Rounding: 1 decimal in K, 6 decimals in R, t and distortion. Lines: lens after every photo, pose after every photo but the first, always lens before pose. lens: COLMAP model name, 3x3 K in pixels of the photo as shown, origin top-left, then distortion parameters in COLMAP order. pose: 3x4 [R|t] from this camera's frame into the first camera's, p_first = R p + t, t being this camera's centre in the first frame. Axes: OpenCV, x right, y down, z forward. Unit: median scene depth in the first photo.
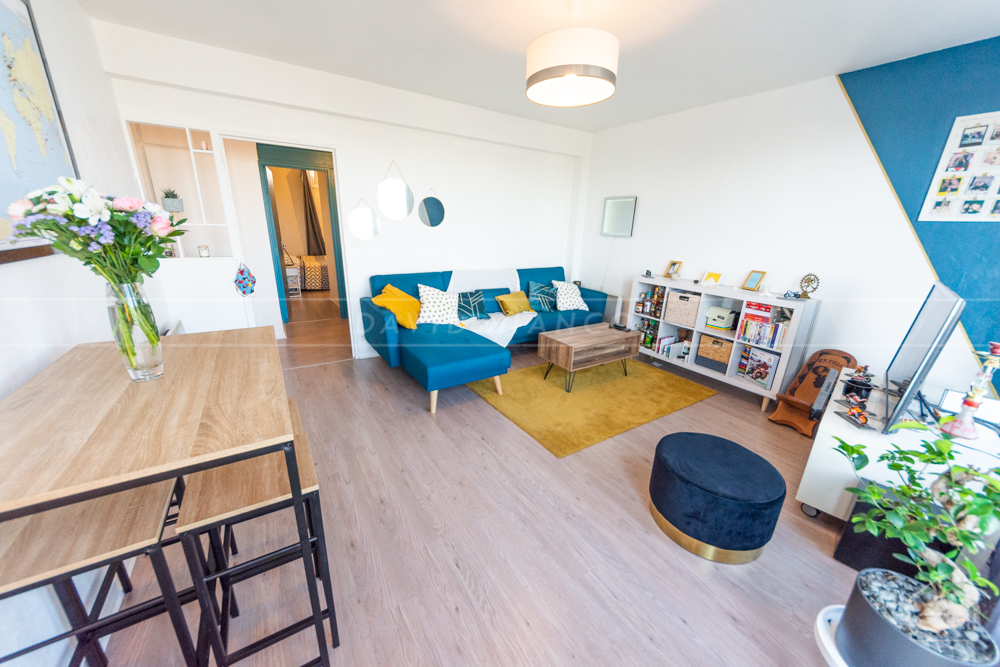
lens RADIAL K [[360.8, 0, 498.5], [0, 360.8, 338.0], [0, 0, 1]] dist [-0.013372, -0.000238]
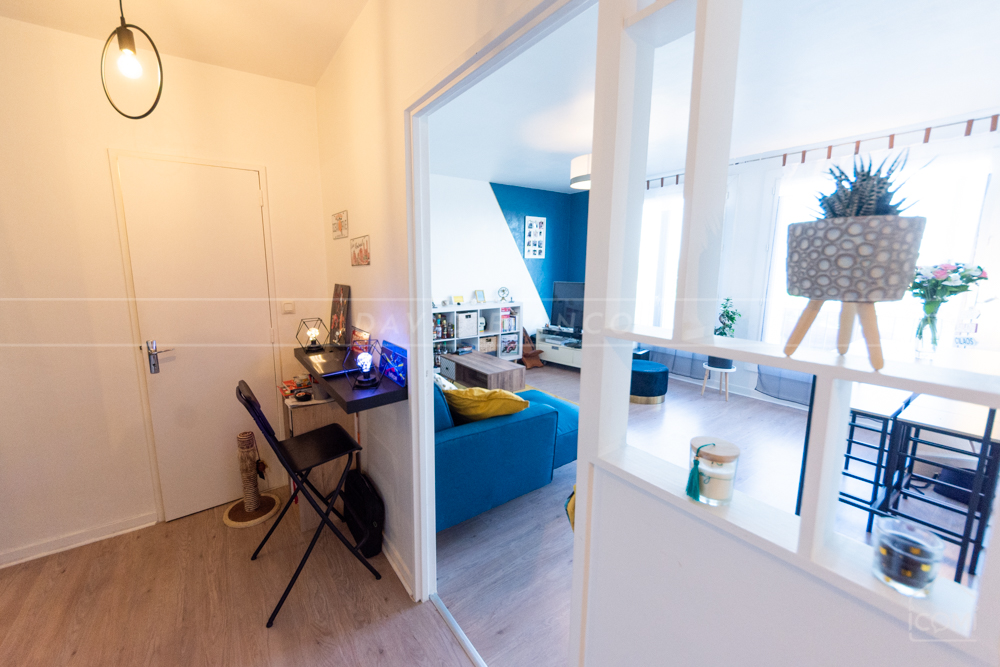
lens RADIAL K [[380.9, 0, 466.7], [0, 380.9, 319.5], [0, 0, 1]] dist [-0.001270, 0.000033]
pose [[-0.010461, -0.175143, 0.984487, -1.014993], [0.298832, 0.939001, 0.170226, -0.399036], [-0.954248, 0.295977, 0.042515, 1.113600]]
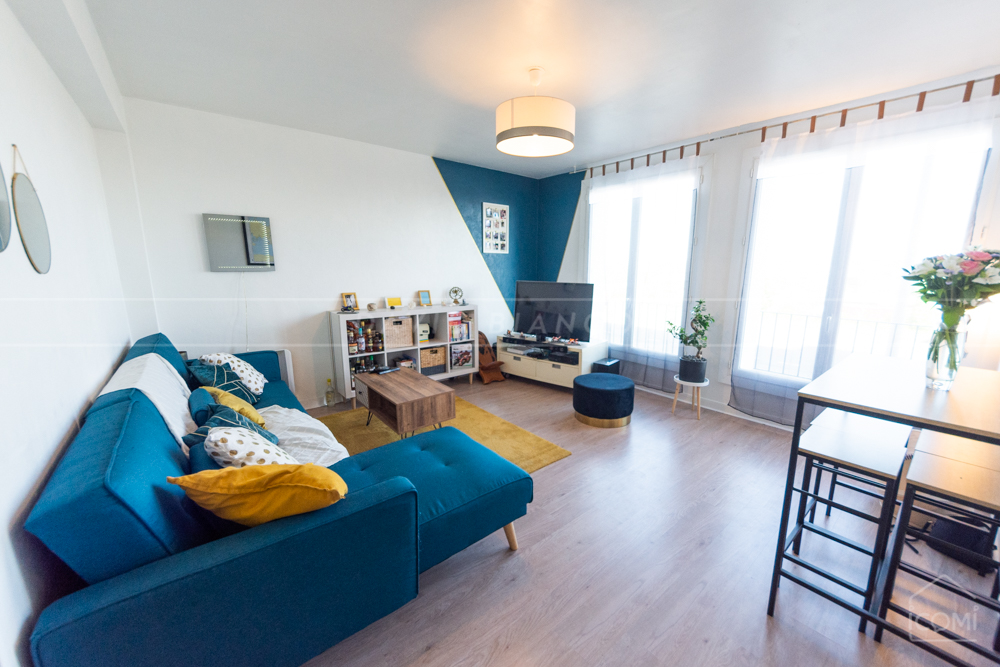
lens RADIAL K [[380.9, 0, 521.0], [0, 380.9, 334.8], [0, 0, 1]] dist [-0.001270, 0.000033]
pose [[-0.141092, -0.211498, 0.967141, -0.737762], [0.283090, 0.927503, 0.244128, -0.300064], [-0.948658, 0.308233, -0.070990, 0.891068]]
